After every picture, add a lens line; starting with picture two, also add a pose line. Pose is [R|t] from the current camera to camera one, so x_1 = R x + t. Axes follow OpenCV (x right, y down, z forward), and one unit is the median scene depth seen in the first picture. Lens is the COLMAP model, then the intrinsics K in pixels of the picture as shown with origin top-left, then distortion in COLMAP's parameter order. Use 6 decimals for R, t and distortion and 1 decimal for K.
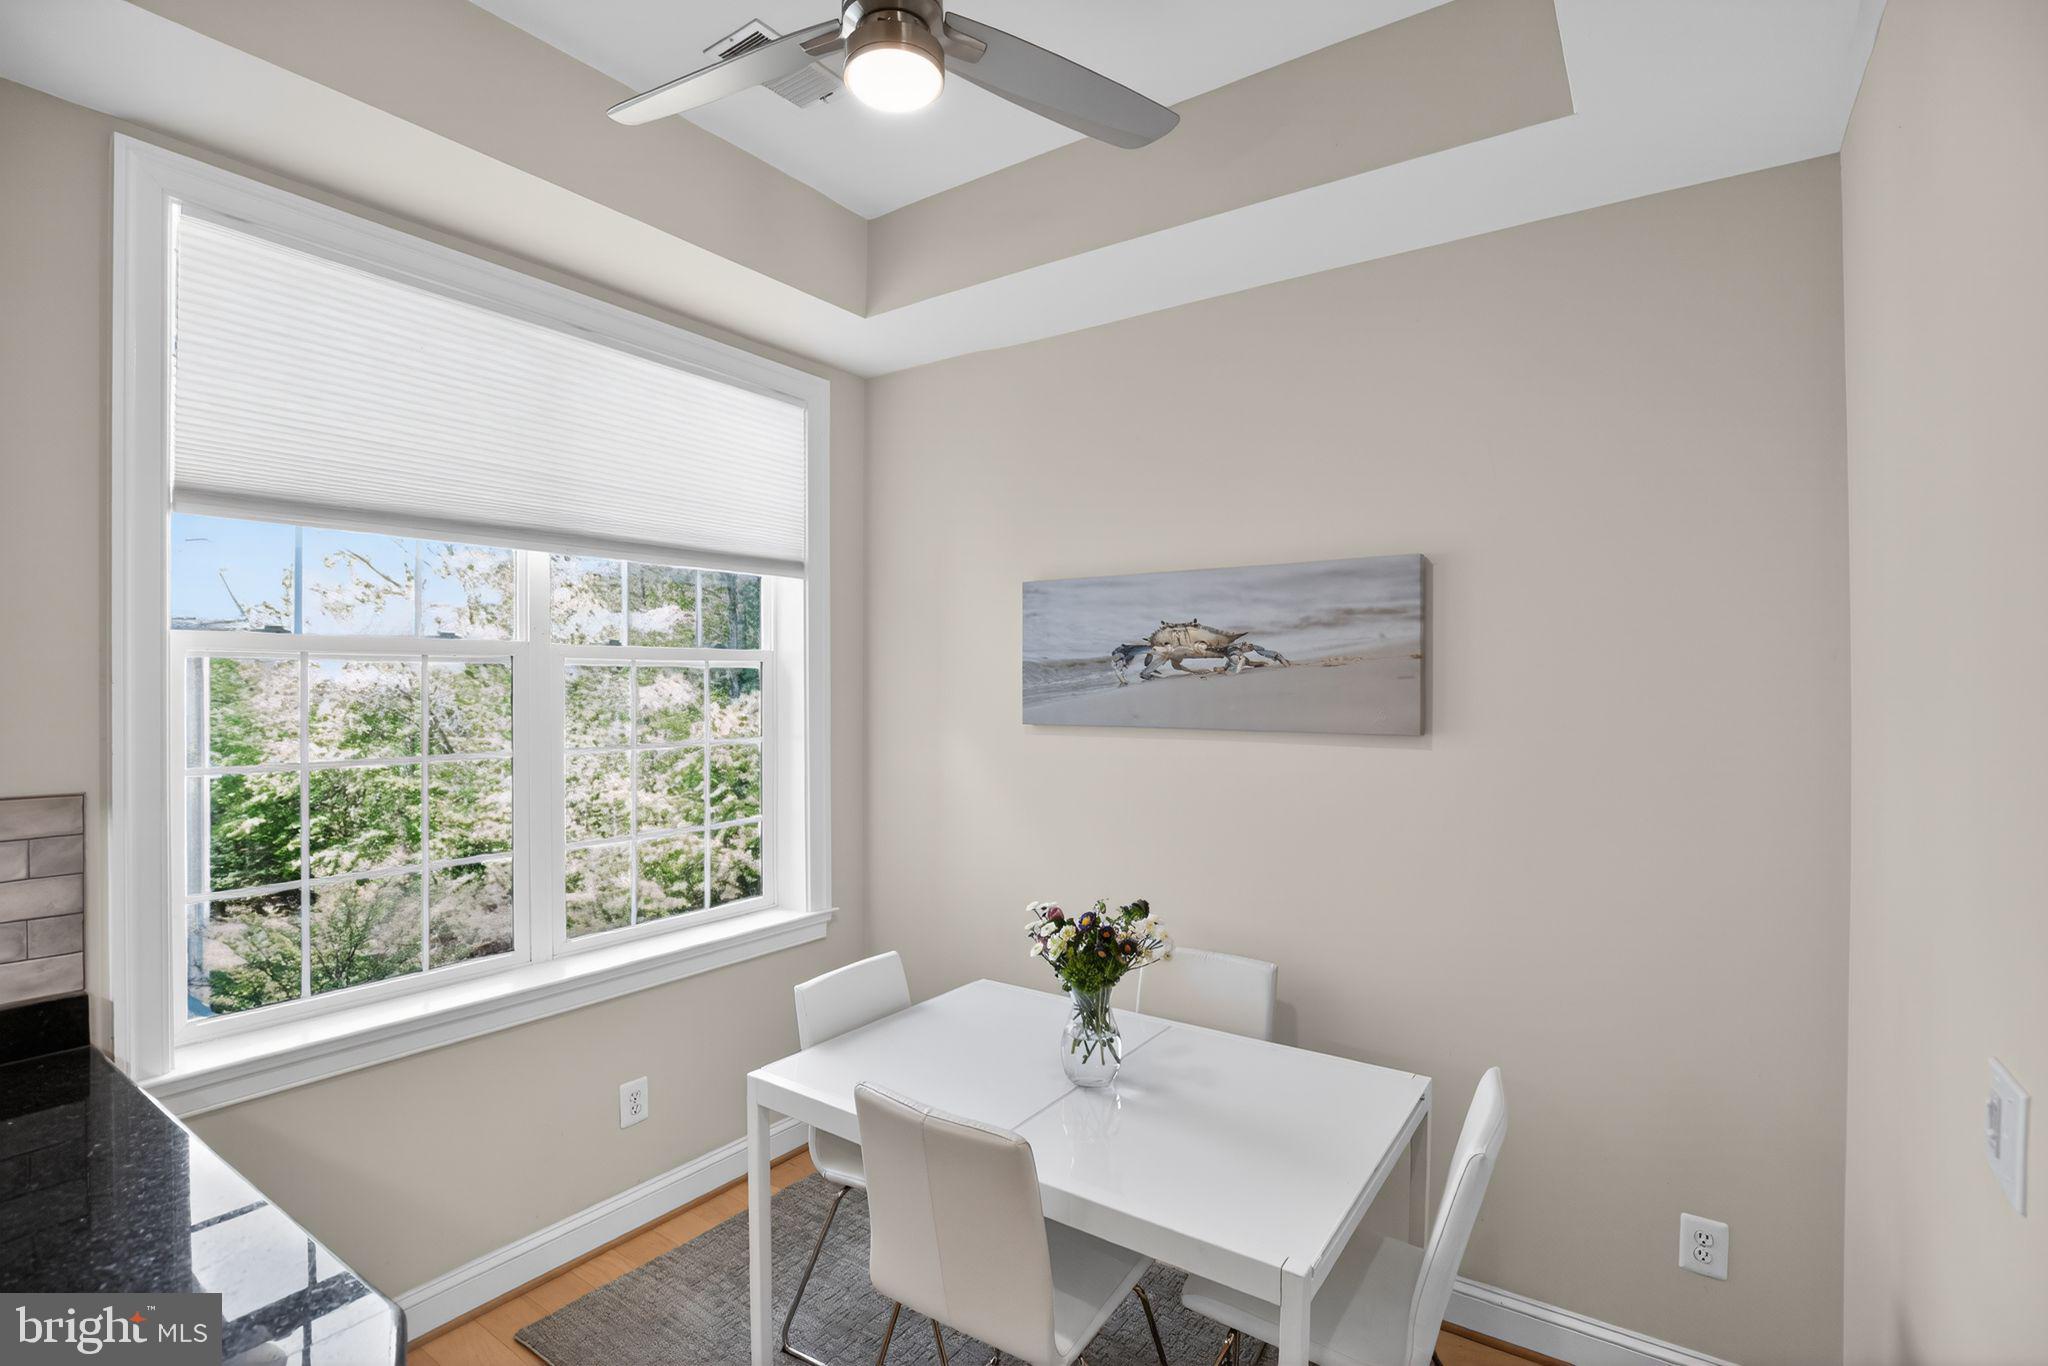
lens RADIAL K [[940.6, 0, 1031.4], [0, 940.6, 682.1], [0, 0, 1]] dist [-0.024757, 0.001894]
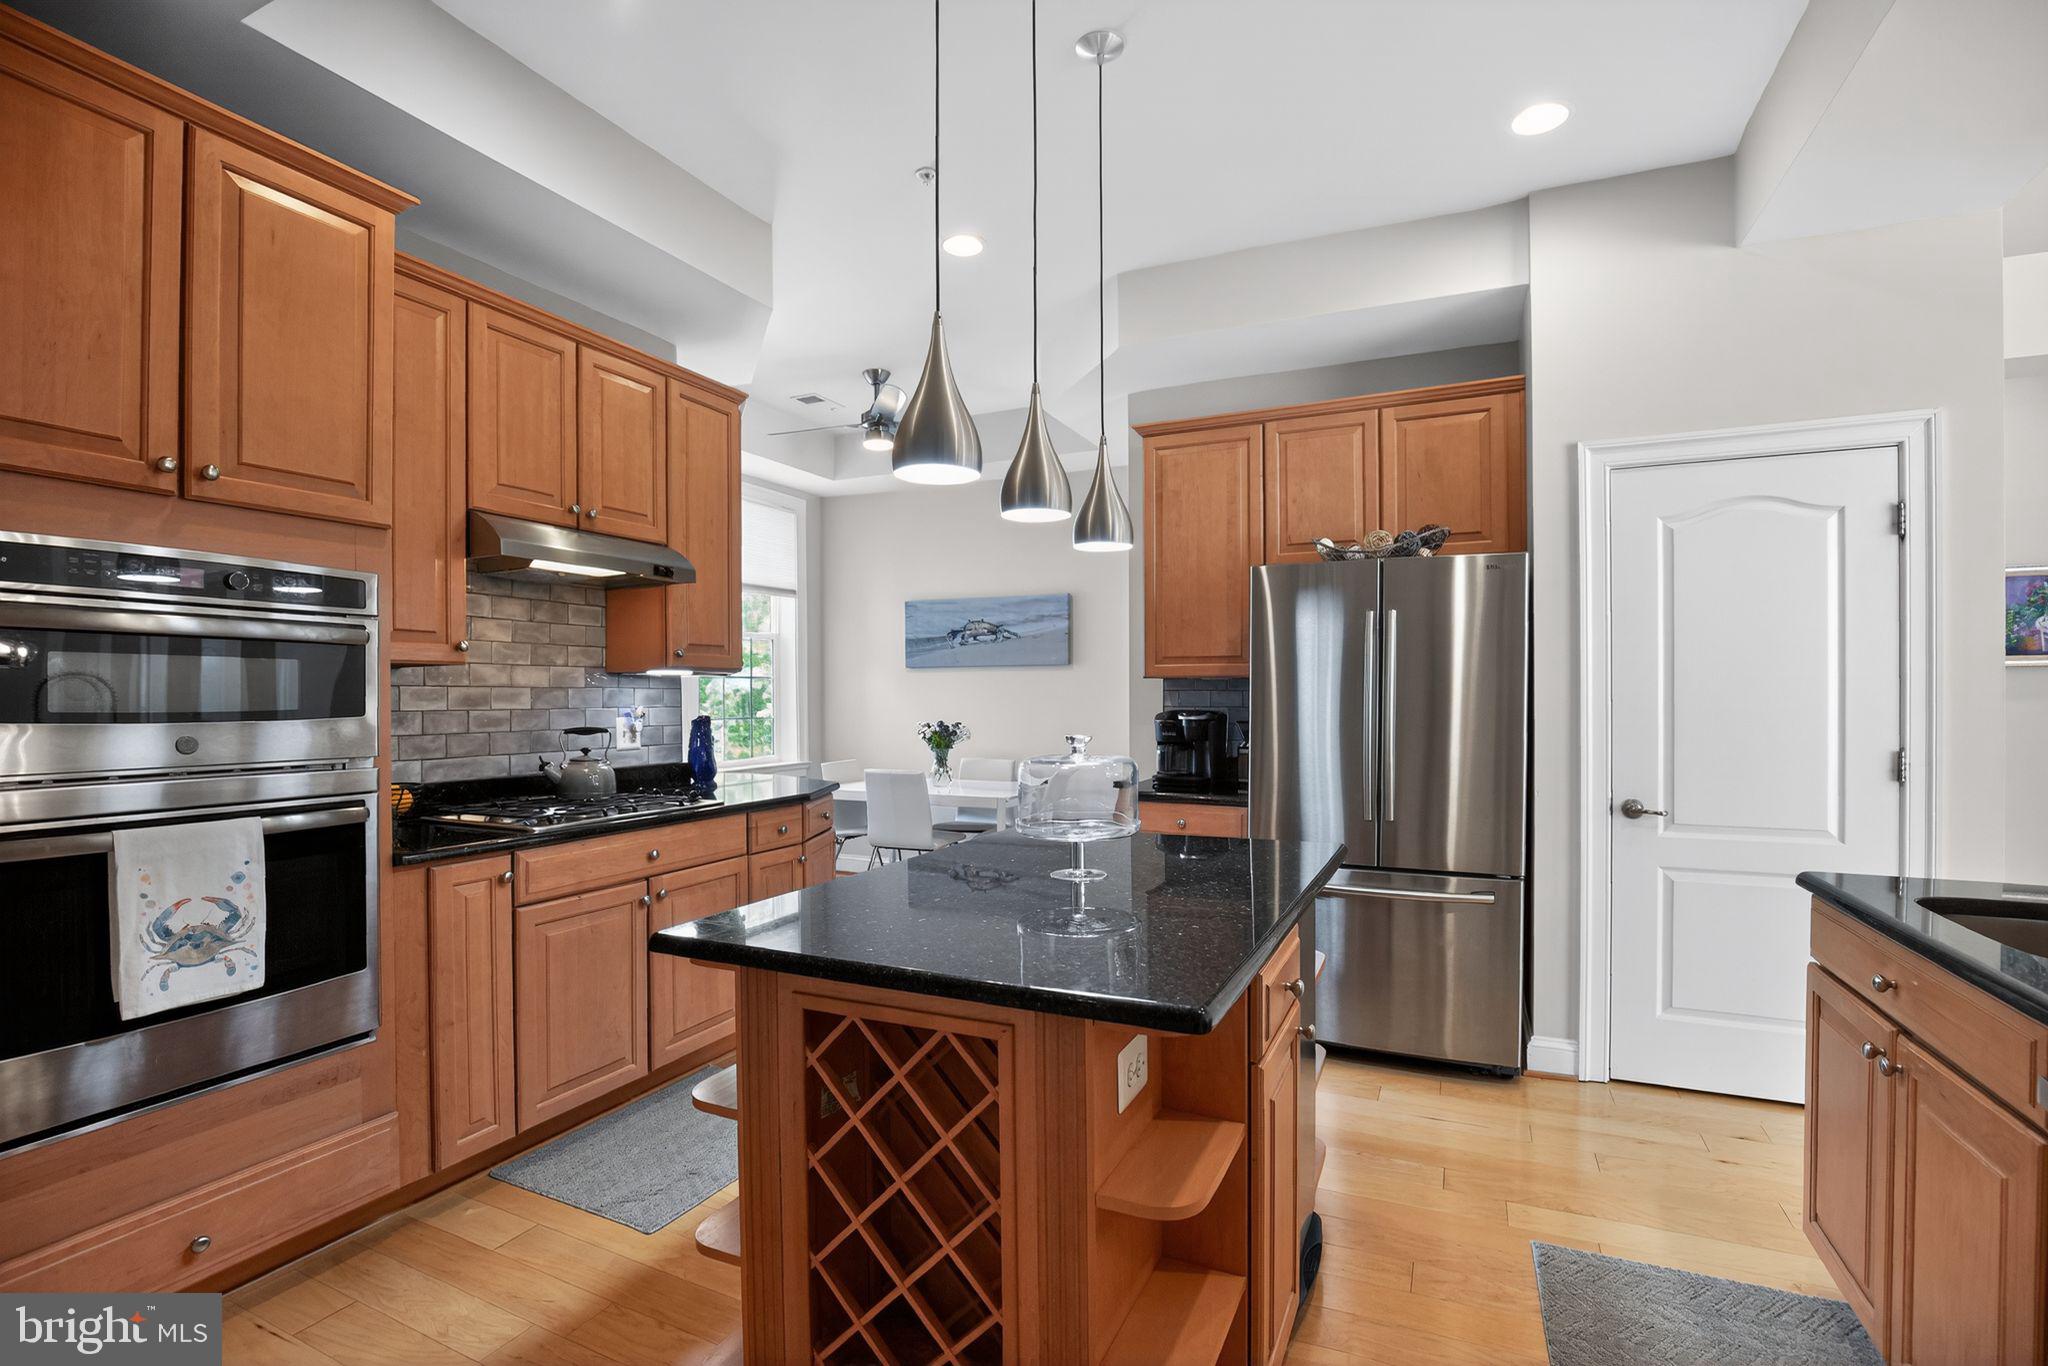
lens RADIAL K [[940.6, 0, 1032.8], [0, 940.6, 694.9], [0, 0, 1]] dist [-0.024757, 0.001894]
pose [[0.983934, -0.007693, 0.178366, -0.137641], [0.006646, 0.999957, 0.006467, 0.122455], [-0.178408, -0.005178, 0.983943, -1.503338]]
